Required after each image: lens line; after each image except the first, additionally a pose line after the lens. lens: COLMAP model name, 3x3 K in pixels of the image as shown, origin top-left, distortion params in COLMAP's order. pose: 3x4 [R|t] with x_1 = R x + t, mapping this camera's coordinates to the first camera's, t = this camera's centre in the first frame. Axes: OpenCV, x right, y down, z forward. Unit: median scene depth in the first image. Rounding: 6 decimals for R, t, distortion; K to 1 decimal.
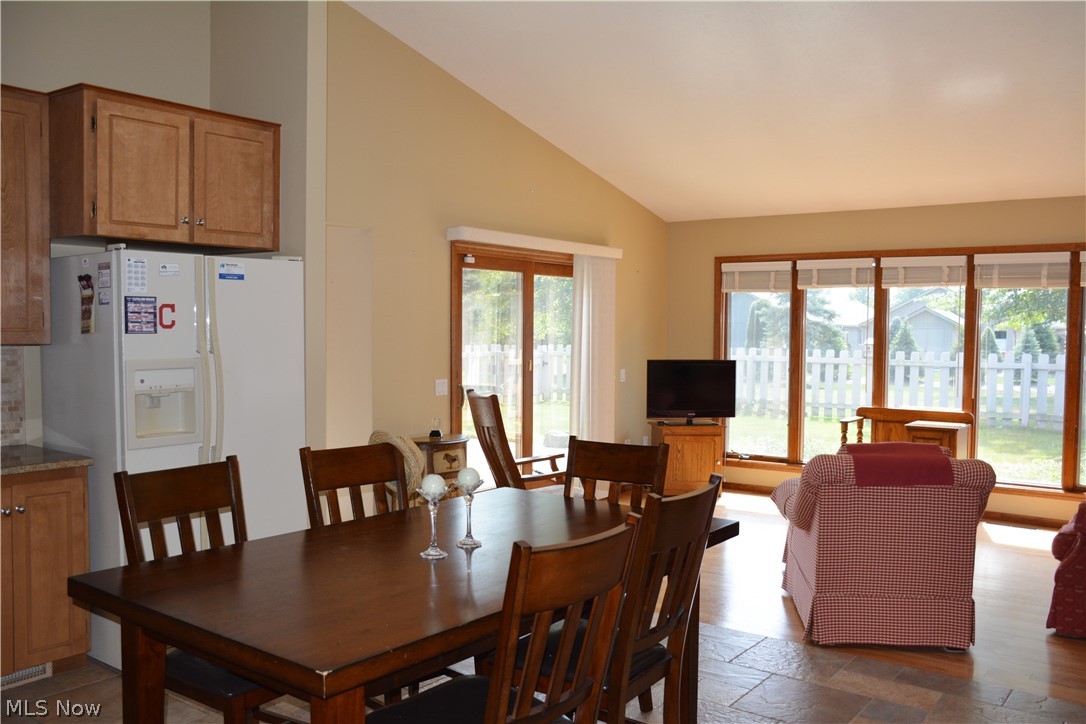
lens RADIAL K [[840.8, 0, 543.0], [0, 840.8, 362.0], [0, 0, 1]] dist [-0.147050, 0.107329]
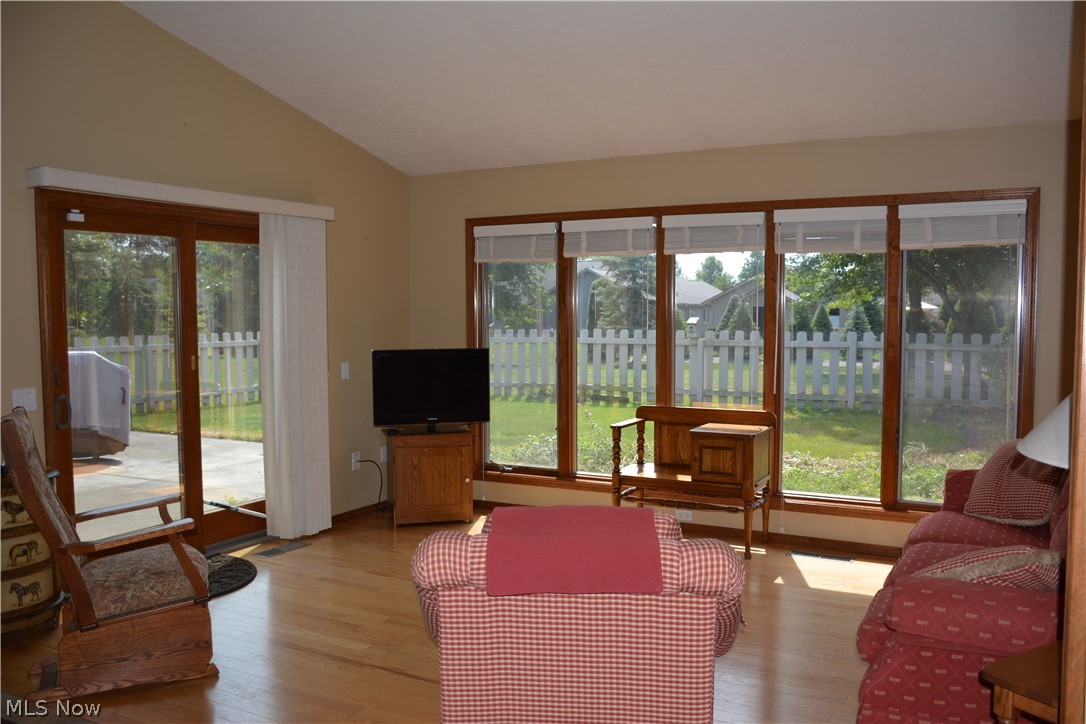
lens RADIAL K [[840.8, 0, 543.0], [0, 840.8, 362.0], [0, 0, 1]] dist [-0.147050, 0.107329]
pose [[0.984743, -0.021744, 0.172650, 0.160659], [0.017994, 0.999568, 0.023256, -0.008017], [-0.173081, -0.019795, 0.984709, 0.234174]]
